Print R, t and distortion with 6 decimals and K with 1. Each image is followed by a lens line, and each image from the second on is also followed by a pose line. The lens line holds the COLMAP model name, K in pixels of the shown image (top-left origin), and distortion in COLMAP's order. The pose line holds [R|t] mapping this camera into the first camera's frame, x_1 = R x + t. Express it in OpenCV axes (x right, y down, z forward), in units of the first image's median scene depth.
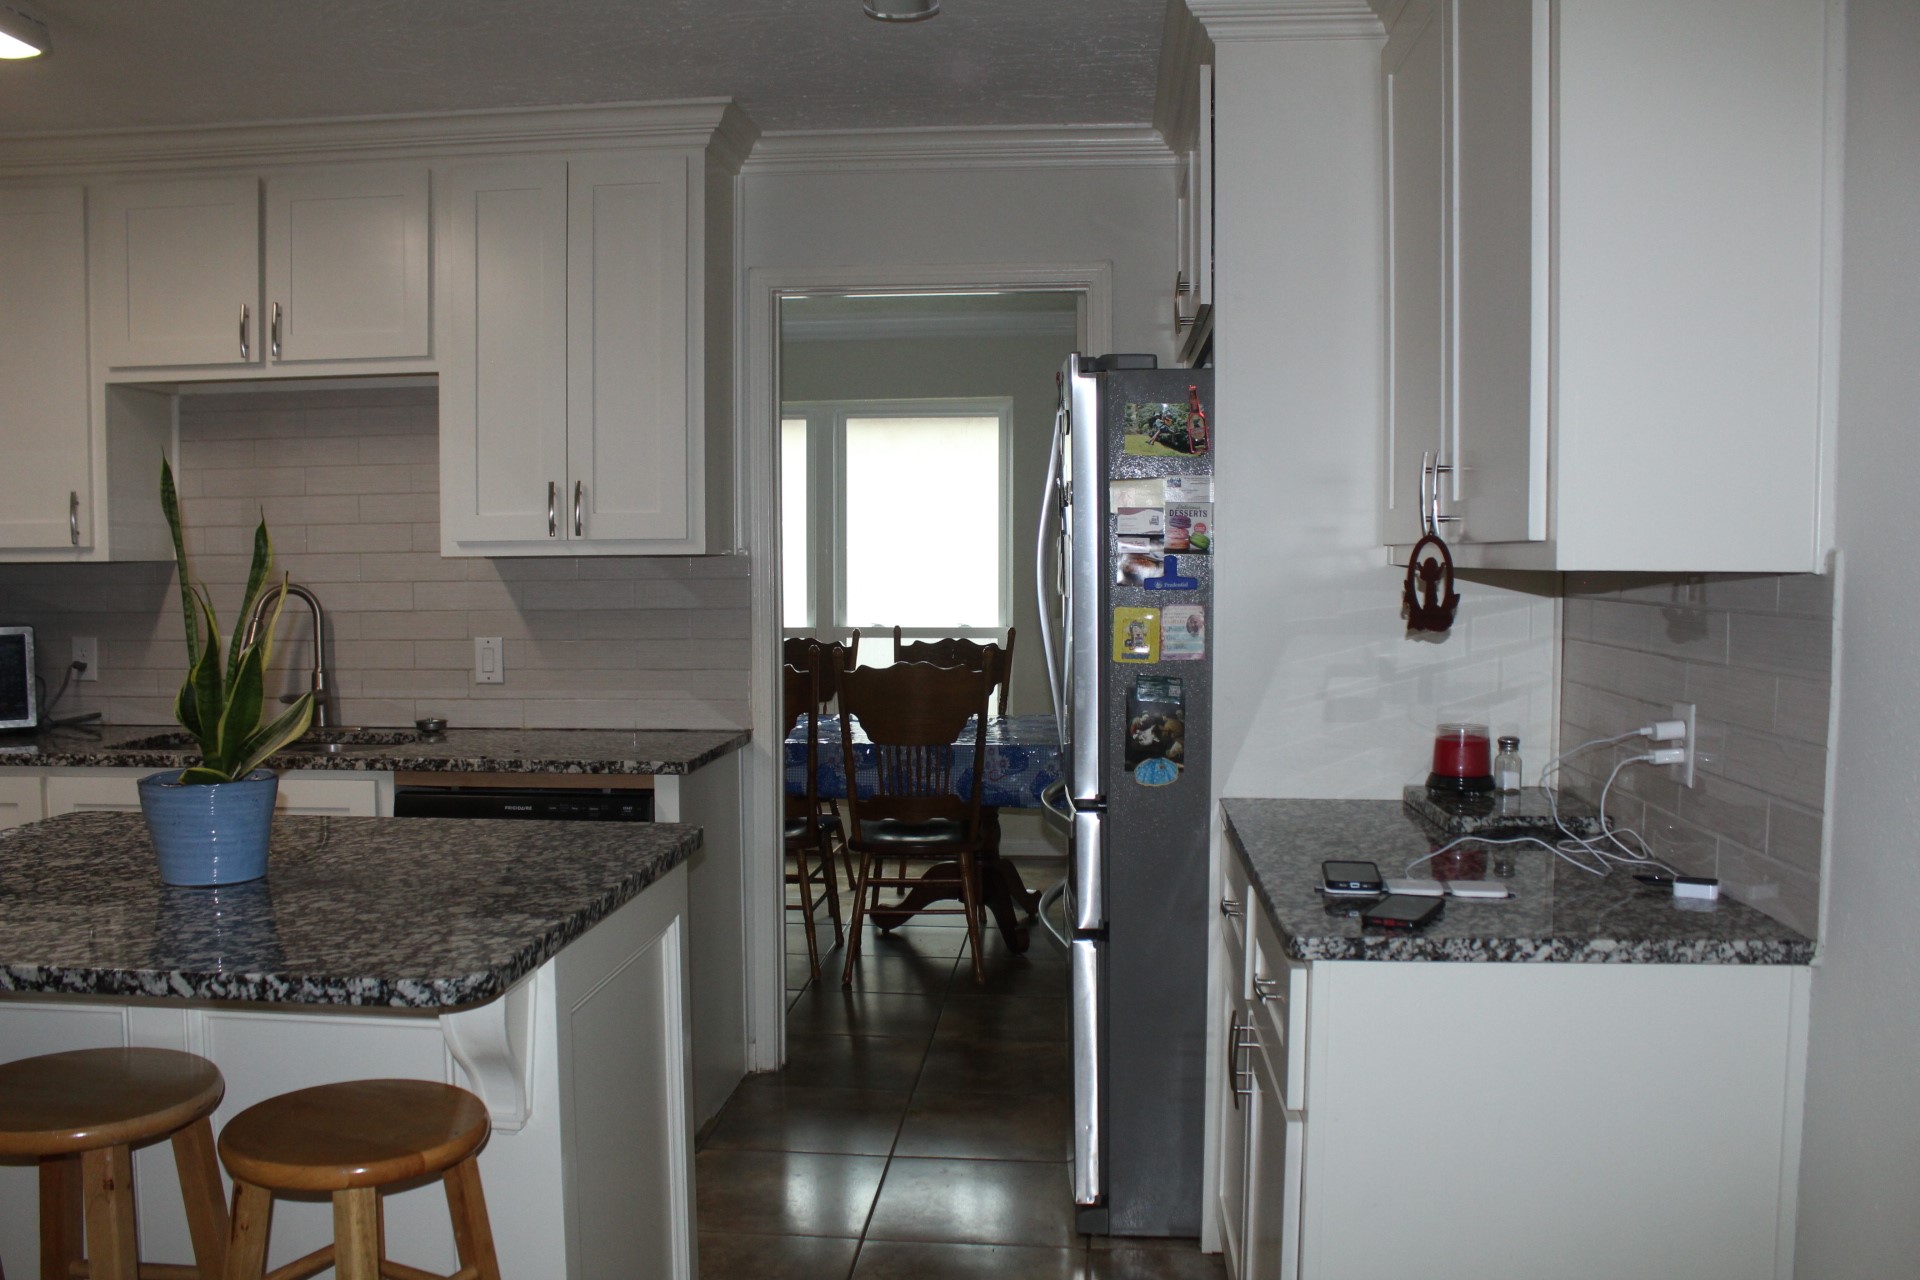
lens RADIAL K [[1599.6, 0, 960.0], [0, 1599.6, 640.0], [0, 0, 1]] dist [-0.164505, 0.140354]
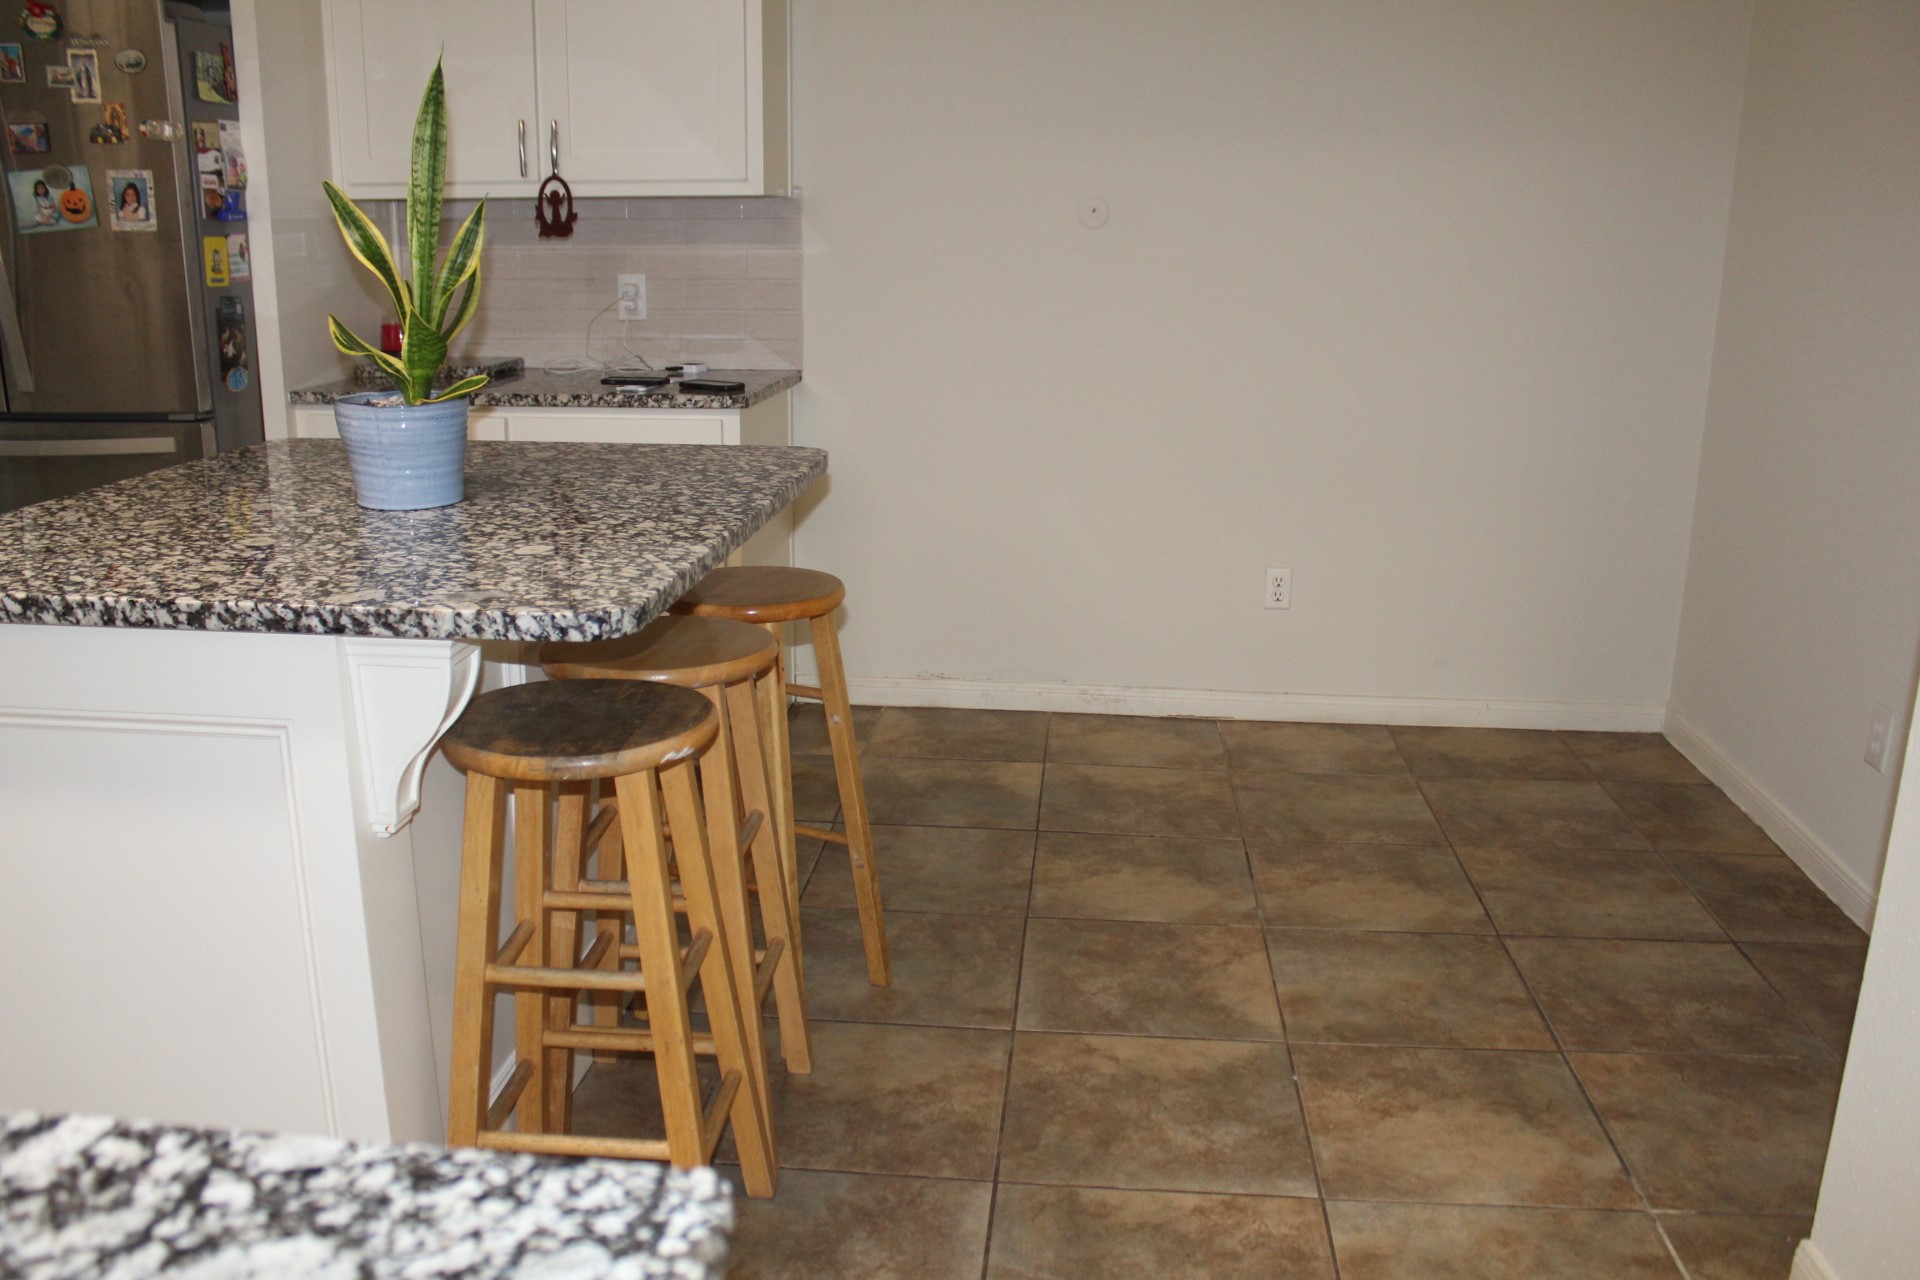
lens RADIAL K [[1599.6, 0, 960.0], [0, 1599.6, 640.0], [0, 0, 1]] dist [-0.164505, 0.140354]
pose [[-0.048140, -0.271366, 0.961272, -1.067115], [0.035242, 0.961327, 0.273147, -0.025993], [-0.998219, 0.047027, -0.036714, 0.523168]]
